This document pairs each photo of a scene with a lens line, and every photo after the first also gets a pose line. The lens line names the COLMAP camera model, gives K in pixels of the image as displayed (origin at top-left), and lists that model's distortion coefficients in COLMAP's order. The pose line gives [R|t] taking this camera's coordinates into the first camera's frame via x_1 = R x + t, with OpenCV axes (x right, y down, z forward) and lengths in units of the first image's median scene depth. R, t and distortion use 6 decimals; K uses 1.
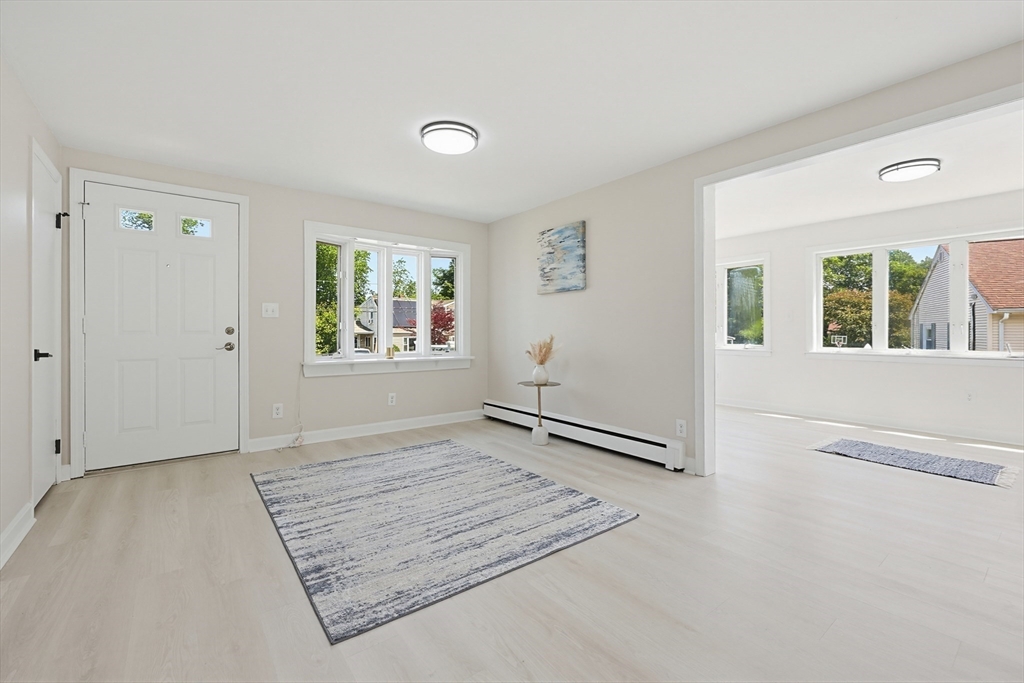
lens RADIAL K [[435.9, 0, 517.4], [0, 435.9, 337.9], [0, 0, 1]] dist [-0.002997, -0.000443]
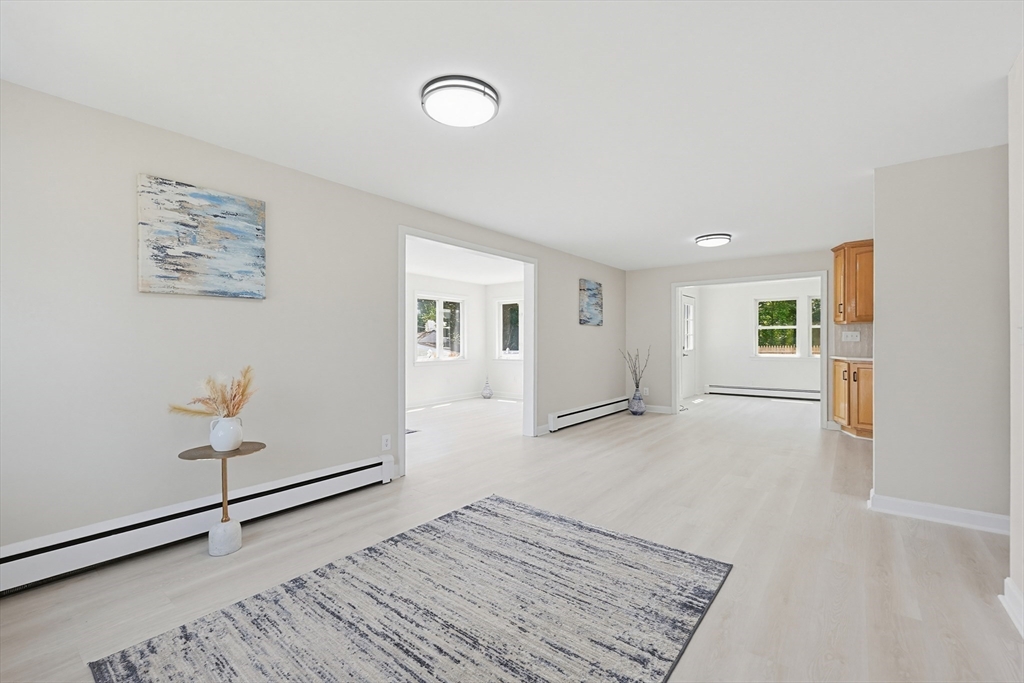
lens RADIAL K [[430.4, 0, 523.4], [0, 430.4, 345.1], [0, 0, 1]] dist [-0.000609, -0.000111]
pose [[-0.246837, -0.008481, 0.969020, -0.823192], [0.015898, 0.999792, 0.012800, -0.051050], [-0.968927, 0.018565, -0.246651, 0.998806]]
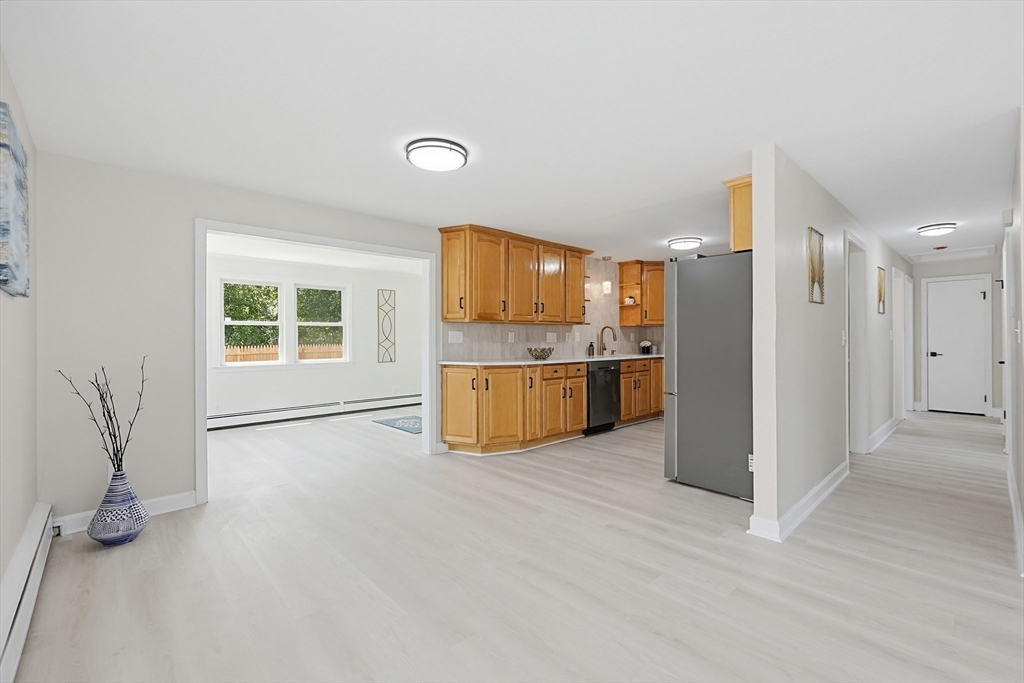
lens RADIAL K [[439.9, 0, 519.1], [0, 439.9, 340.0], [0, 0, 1]] dist [0.003785, 0.000107]
pose [[-0.996118, 0.004839, -0.087891, 0.502736], [0.003179, 0.999814, 0.019017, -0.060796], [0.087967, 0.018663, -0.995949, 0.798186]]
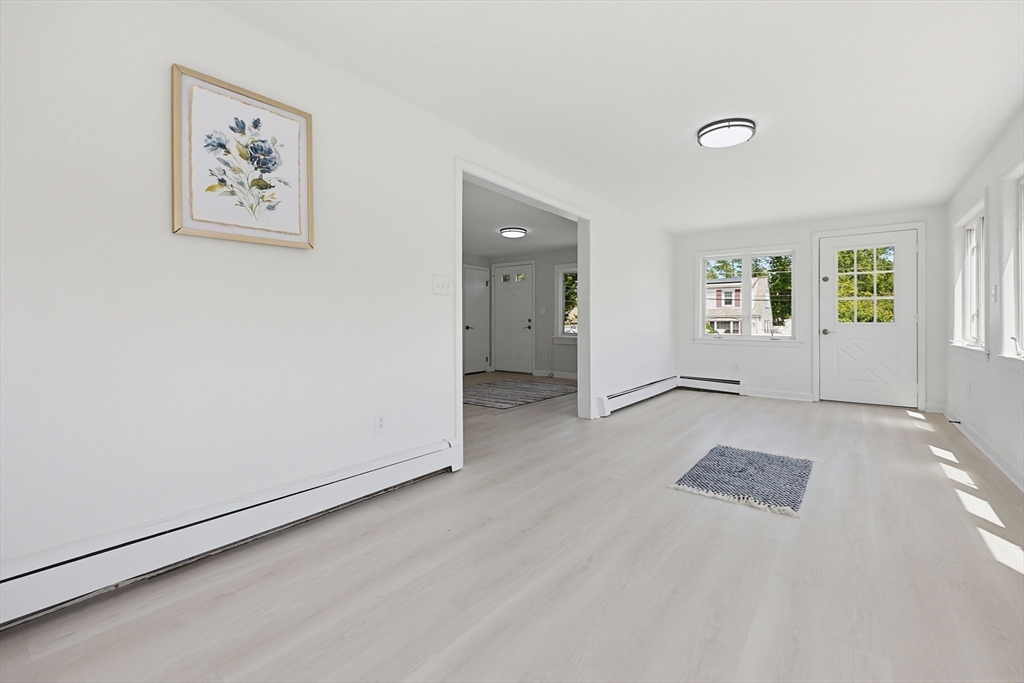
lens RADIAL K [[439.9, 0, 519.1], [0, 439.9, 340.0], [0, 0, 1]] dist [0.003785, 0.000107]
pose [[0.236277, 0.038973, -0.970904, 1.854945], [-0.017221, 0.999206, 0.035918, 0.004745], [0.971533, 0.008234, 0.236761, 0.477916]]
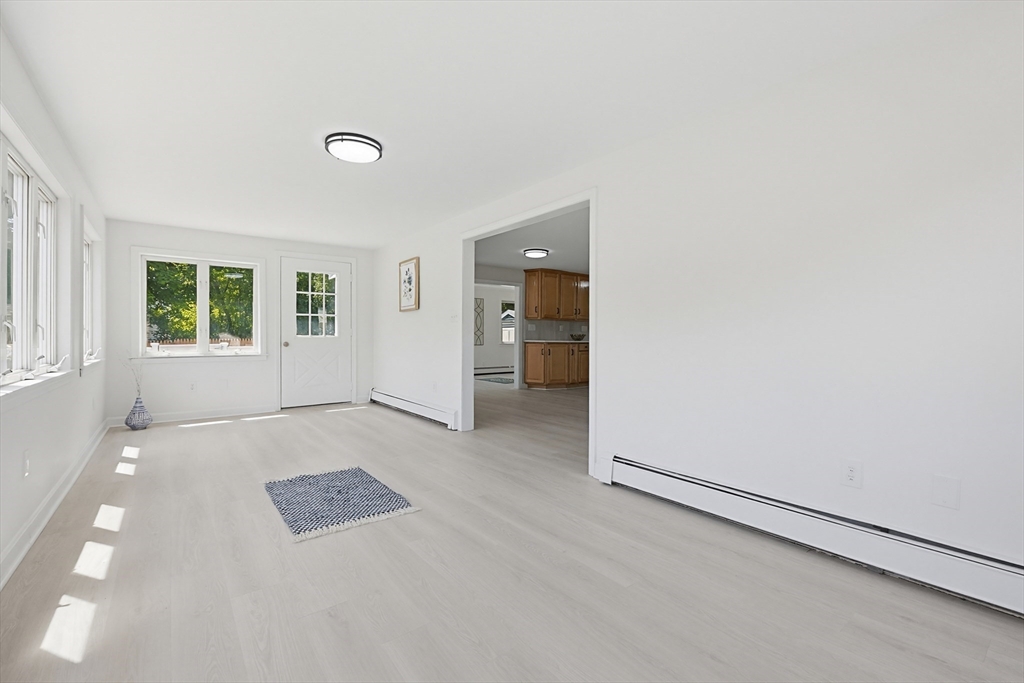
lens RADIAL K [[435.9, 0, 517.4], [0, 435.9, 337.9], [0, 0, 1]] dist [-0.002997, -0.000443]
pose [[-0.999916, -0.004153, 0.012268, 0.649530], [-0.003924, 0.999819, 0.018635, -0.026144], [-0.012343, 0.018585, -0.999751, 2.104263]]
